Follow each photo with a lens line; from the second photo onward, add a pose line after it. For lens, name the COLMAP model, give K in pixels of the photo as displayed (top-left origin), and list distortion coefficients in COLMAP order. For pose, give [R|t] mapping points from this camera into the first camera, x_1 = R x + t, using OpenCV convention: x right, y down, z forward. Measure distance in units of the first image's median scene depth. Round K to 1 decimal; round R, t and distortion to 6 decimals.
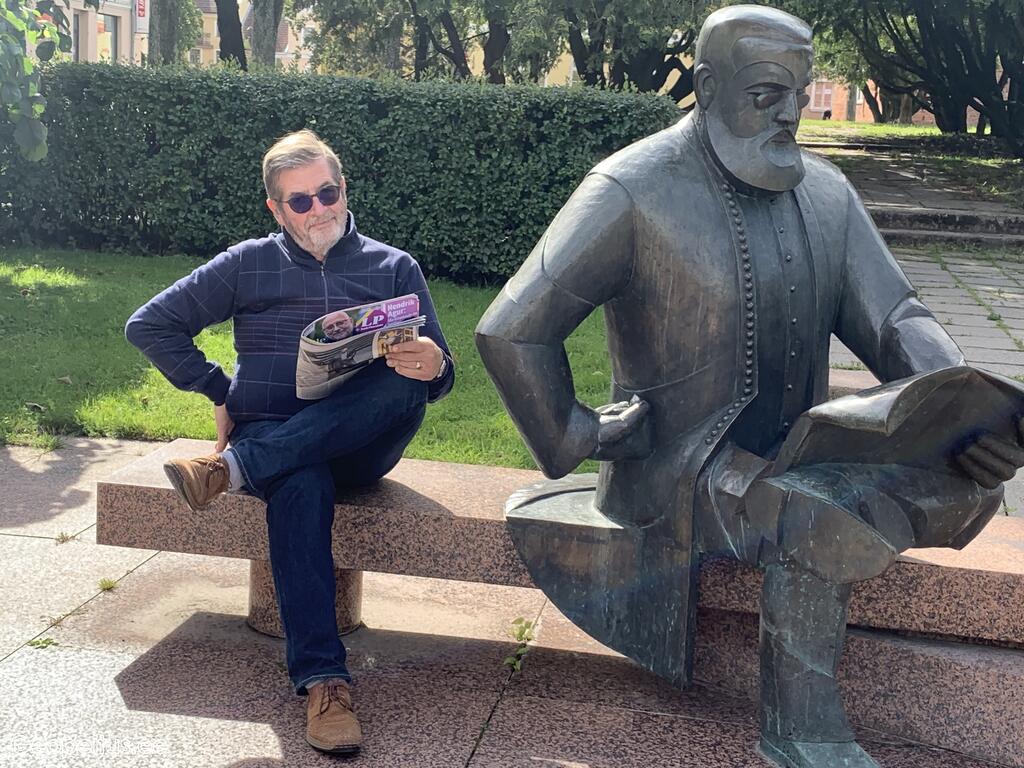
lens RADIAL K [[1654.8, 0, 512.0], [0, 1654.8, 384.0], [0, 0, 1]] dist [0.119152, -0.220249]
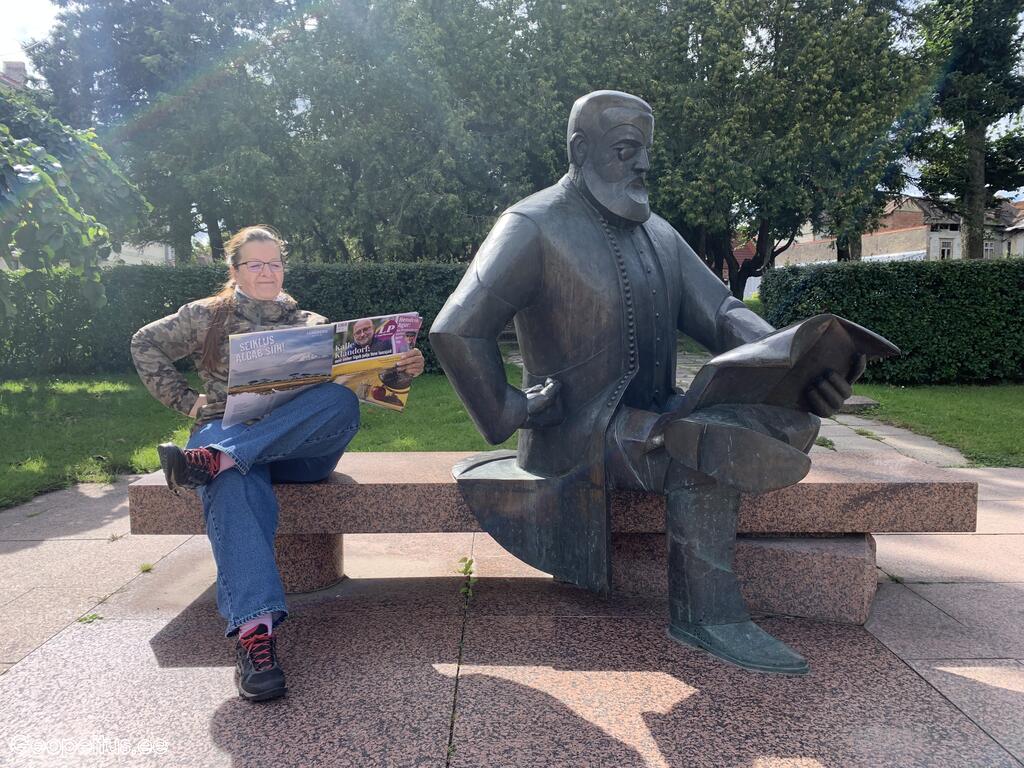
lens RADIAL K [[801.4, 0, 512.0], [0, 801.4, 384.0], [0, 0, 1]] dist [0.035748, -0.084953]
pose [[0.982381, -0.074086, 0.171578, -0.066015], [0.087660, 0.993477, -0.072926, 0.056337], [-0.165056, 0.086682, 0.982468, 0.369555]]
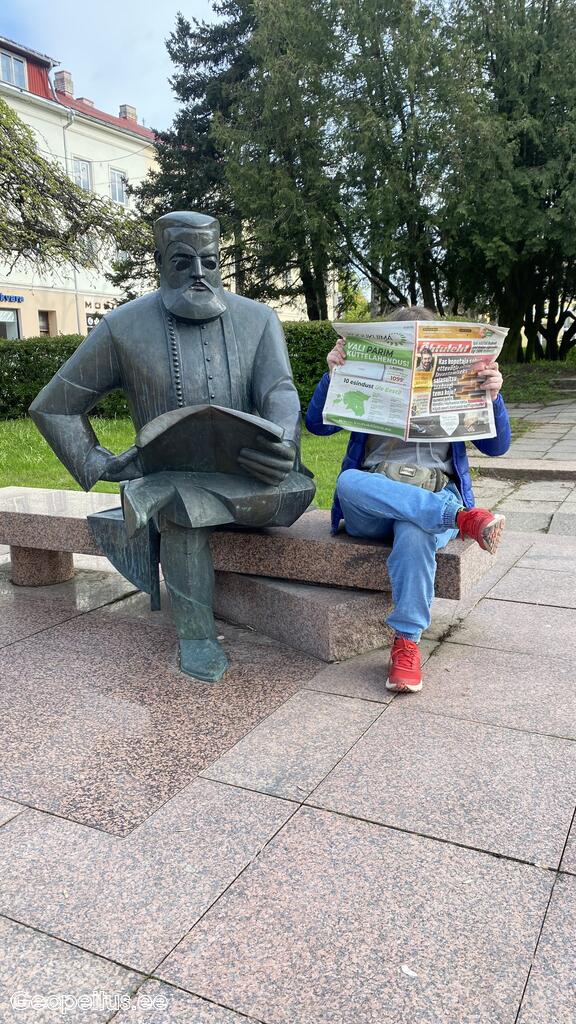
lens RADIAL K [[789.4, 0, 288.0], [0, 789.4, 512.0], [0, 0, 1]] dist [0.122846, -0.170362]
pose [[0.942570, -0.019487, -0.333438, 0.508760], [0.020589, 0.999788, -0.000228, 0.082199], [0.333372, -0.006651, 0.942772, 0.257998]]
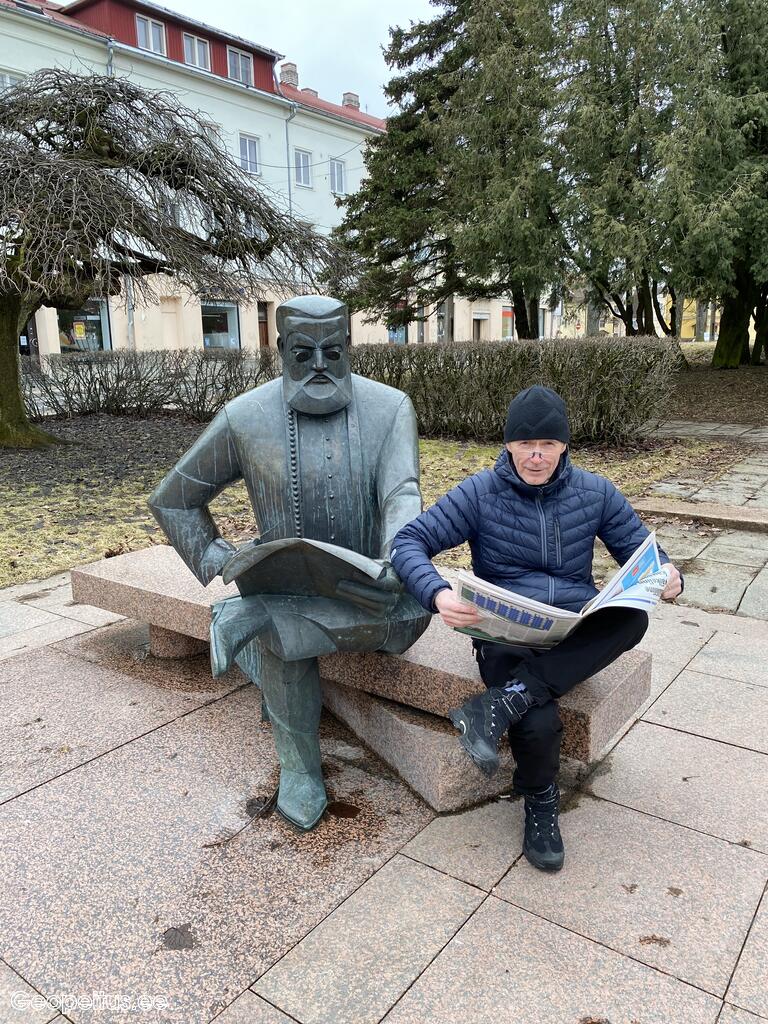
lens RADIAL K [[781.2, 0, 384.0], [0, 781.2, 512.0], [0, 0, 1]] dist [0.065508, -0.058957]
pose [[0.881757, 0.025301, -0.471025, 0.558800], [-0.013131, 0.999490, 0.029106, -0.044996], [0.471521, -0.019479, 0.881640, 0.370196]]
